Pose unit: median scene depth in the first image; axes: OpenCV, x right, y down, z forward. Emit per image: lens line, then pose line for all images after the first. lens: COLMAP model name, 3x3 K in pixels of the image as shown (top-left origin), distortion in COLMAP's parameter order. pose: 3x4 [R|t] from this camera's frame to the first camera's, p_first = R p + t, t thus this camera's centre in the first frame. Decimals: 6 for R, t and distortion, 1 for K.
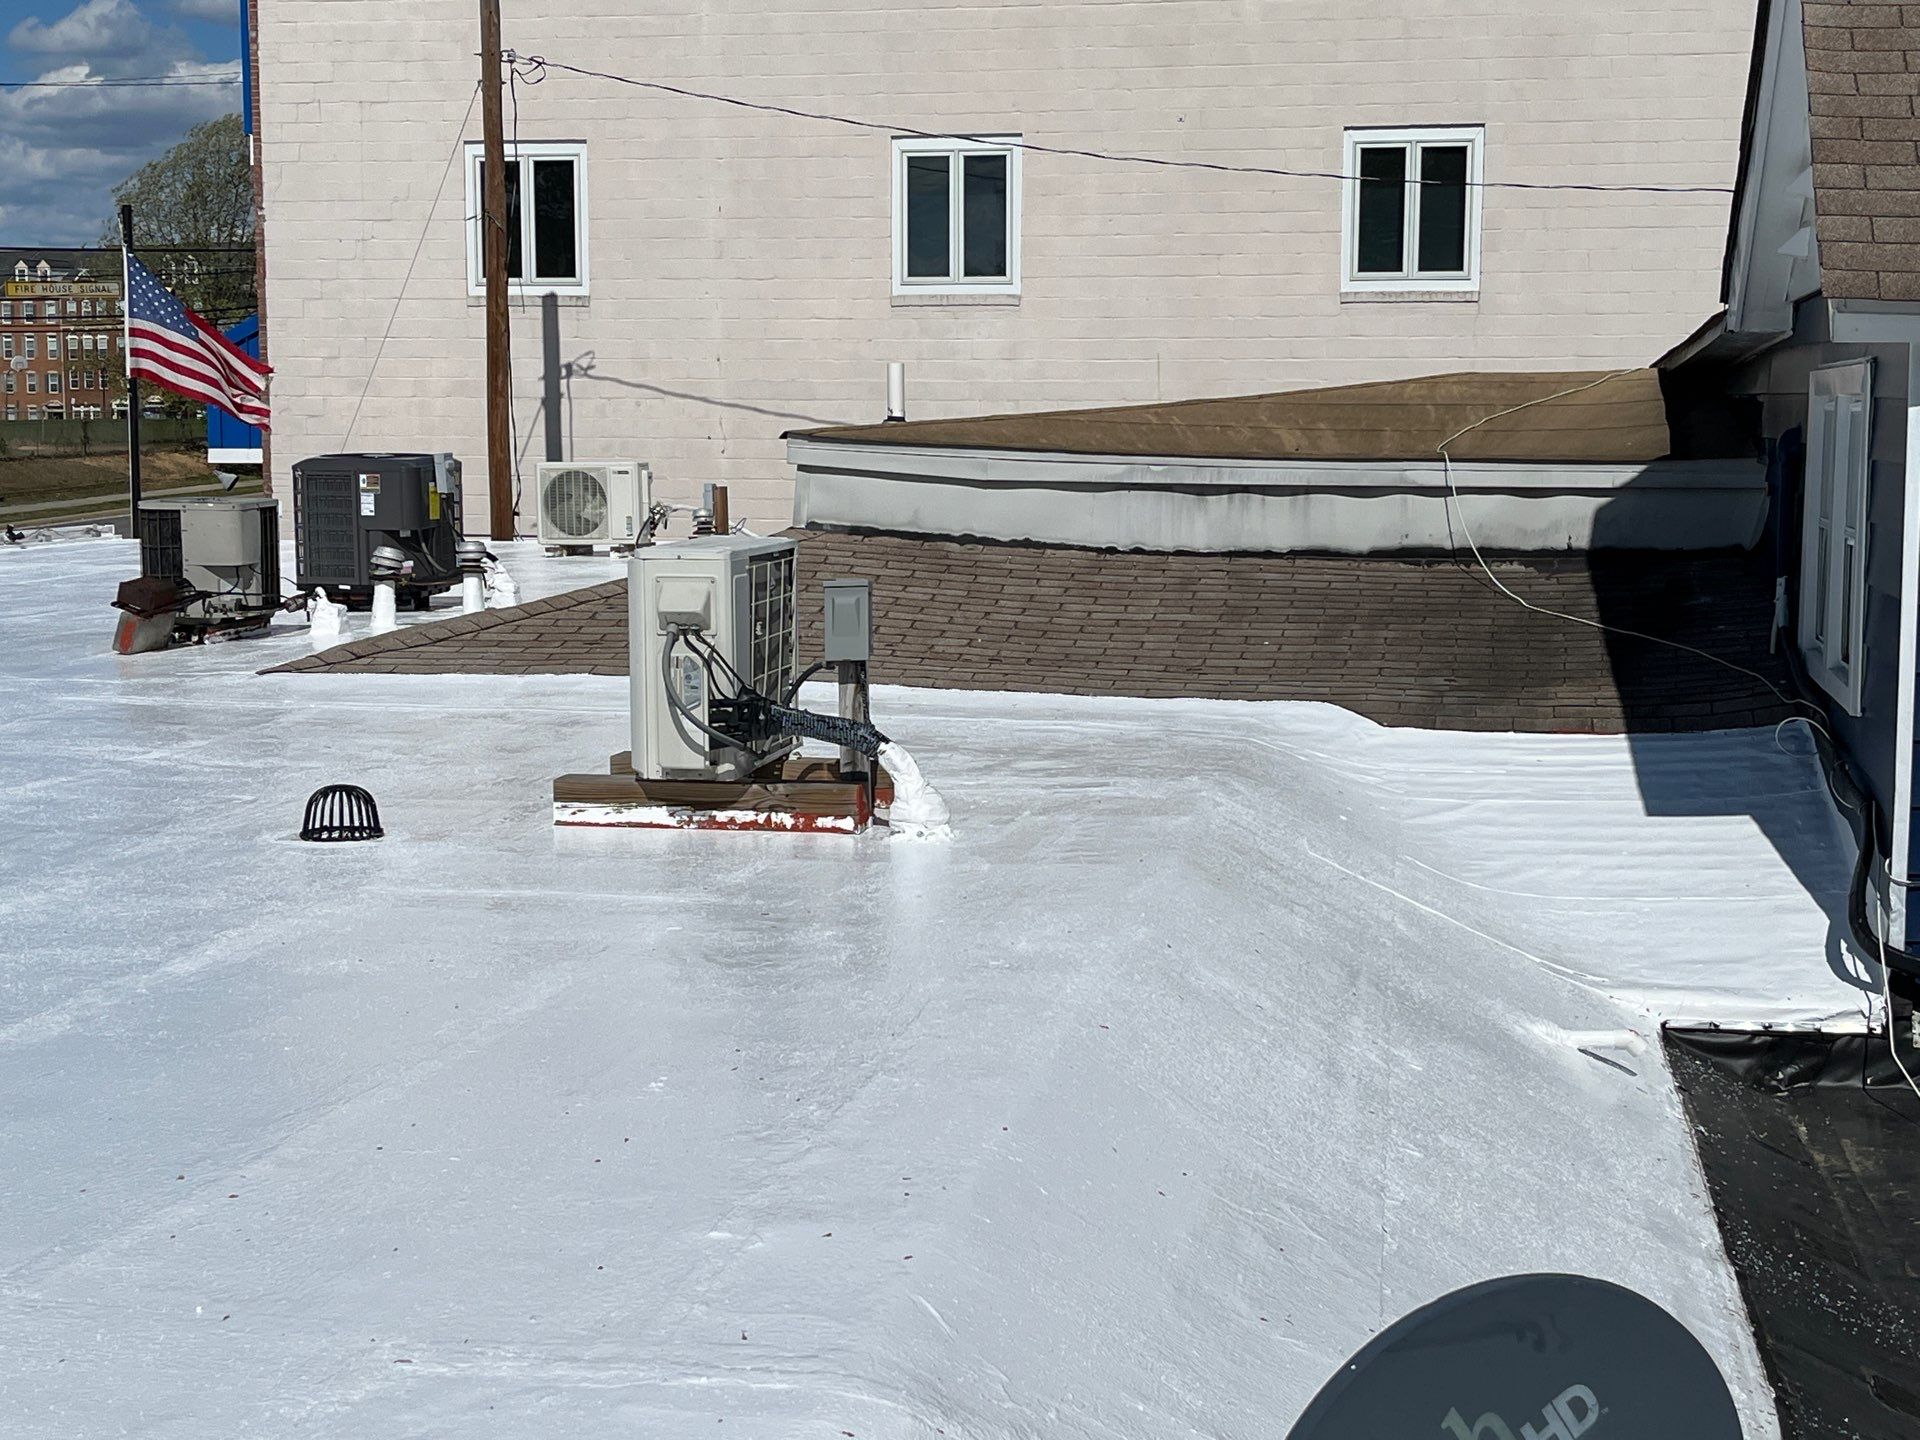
lens RADIAL K [[2655.0, 0, 960.0], [0, 2655.0, 720.0], [0, 0, 1]] dist [0.211676, -0.832459]
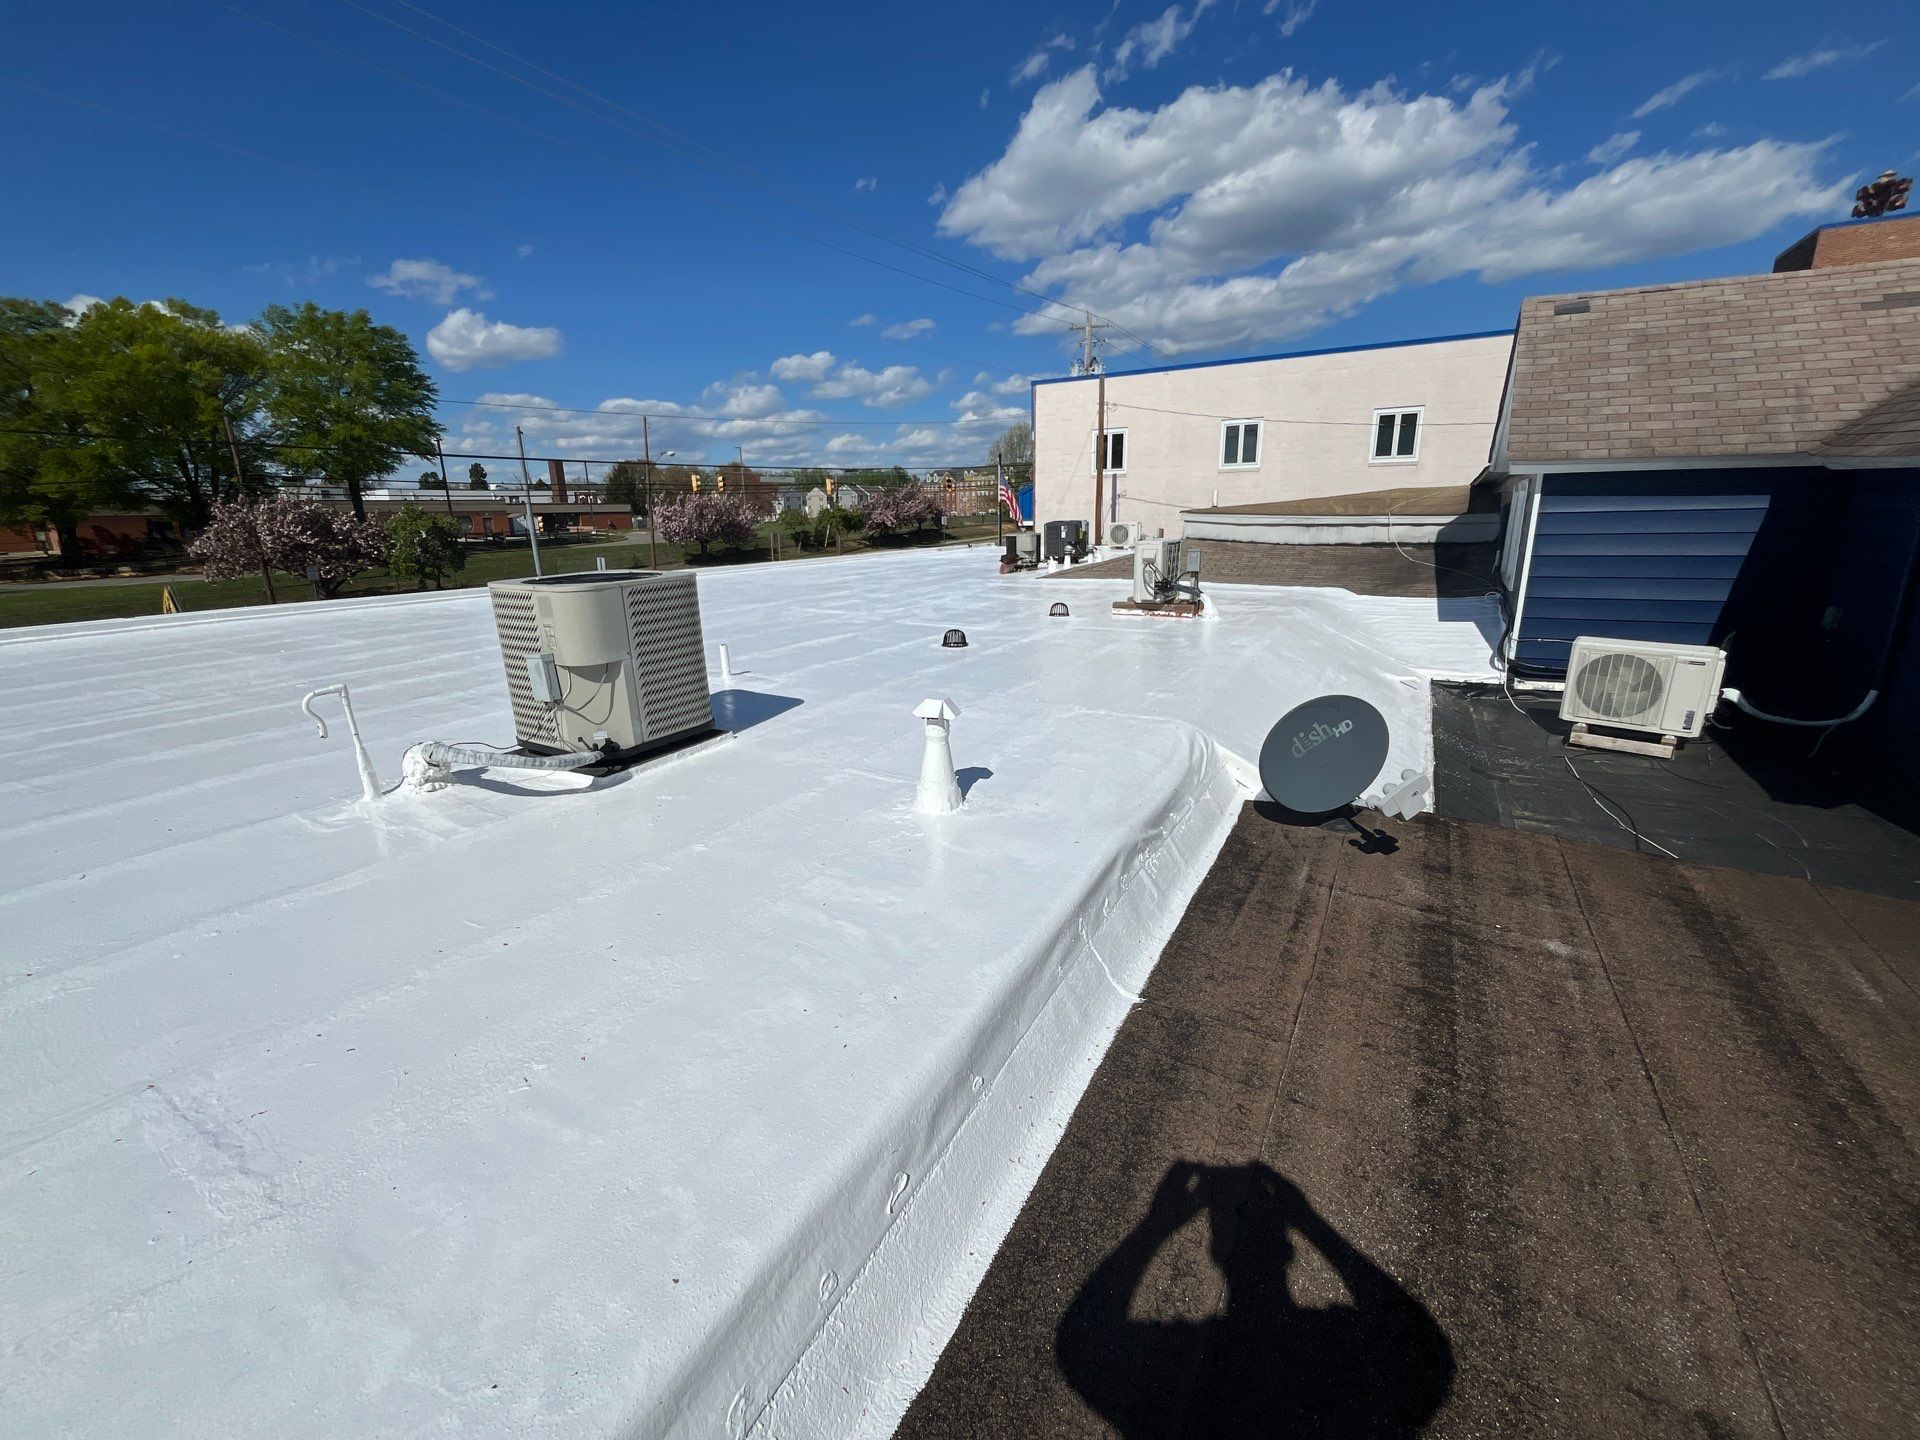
lens RADIAL K [[774.4, 0, 954.3], [0, 774.4, 715.4], [0, 0, 1]] dist [-0.003506, 0.000008]
pose [[0.940818, 0.064878, -0.332643, 0.010776], [-0.016370, 0.989060, 0.146606, 0.015662], [0.338515, -0.132484, 0.931587, -0.099451]]
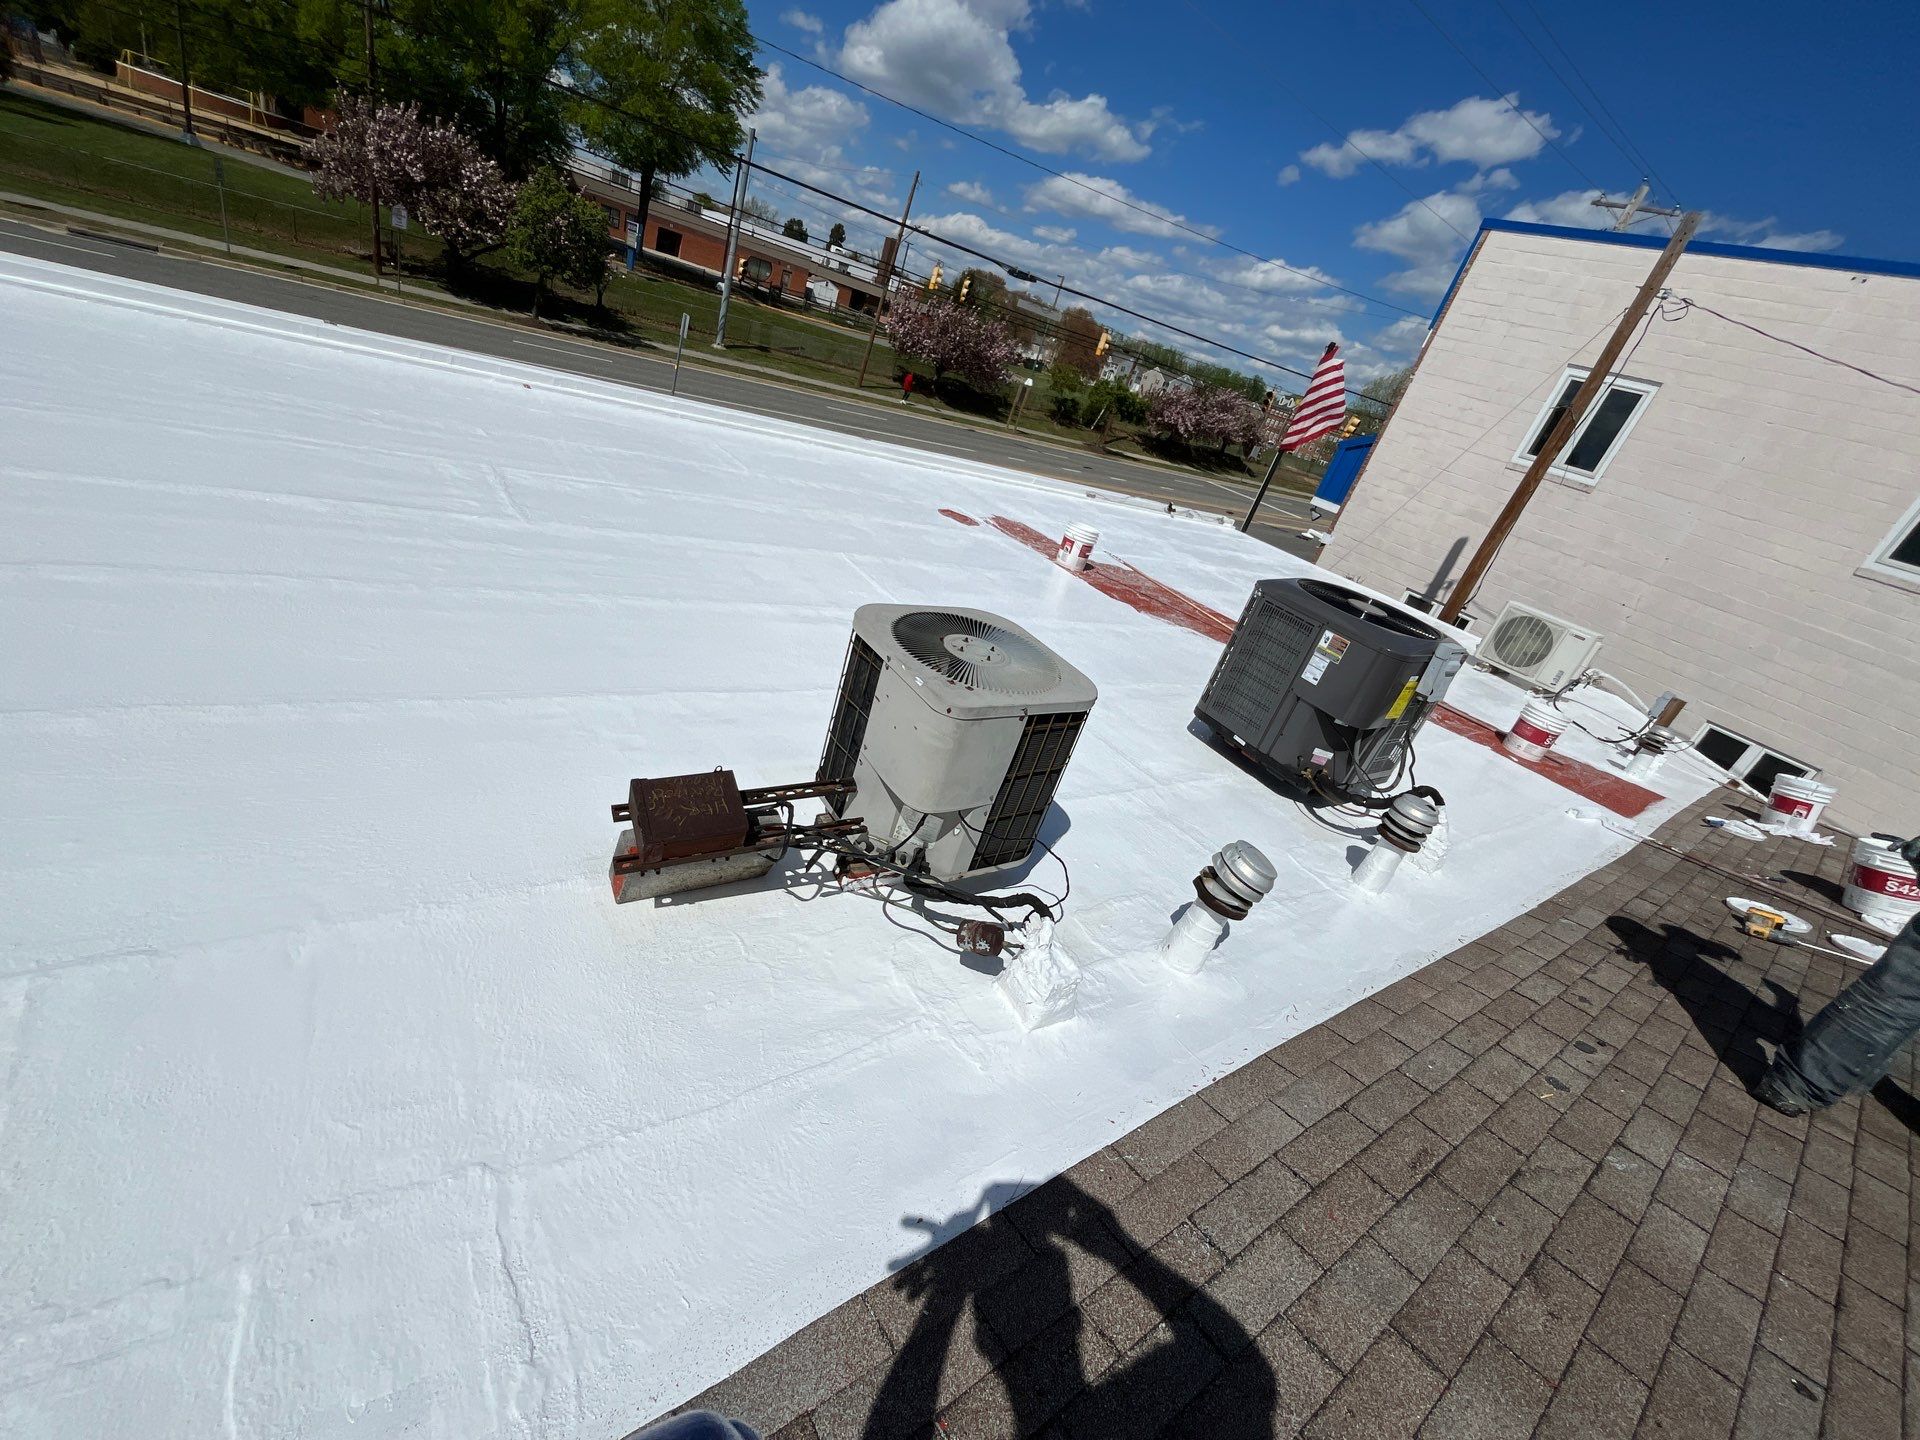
lens RADIAL K [[774.4, 0, 954.3], [0, 774.4, 715.4], [0, 0, 1]] dist [-0.003506, 0.000008]
pose [[0.690302, 0.497916, -0.524940, -0.216401], [-0.369567, 0.866401, 0.335813, -0.134284], [0.622015, -0.037812, 0.782092, 0.972322]]
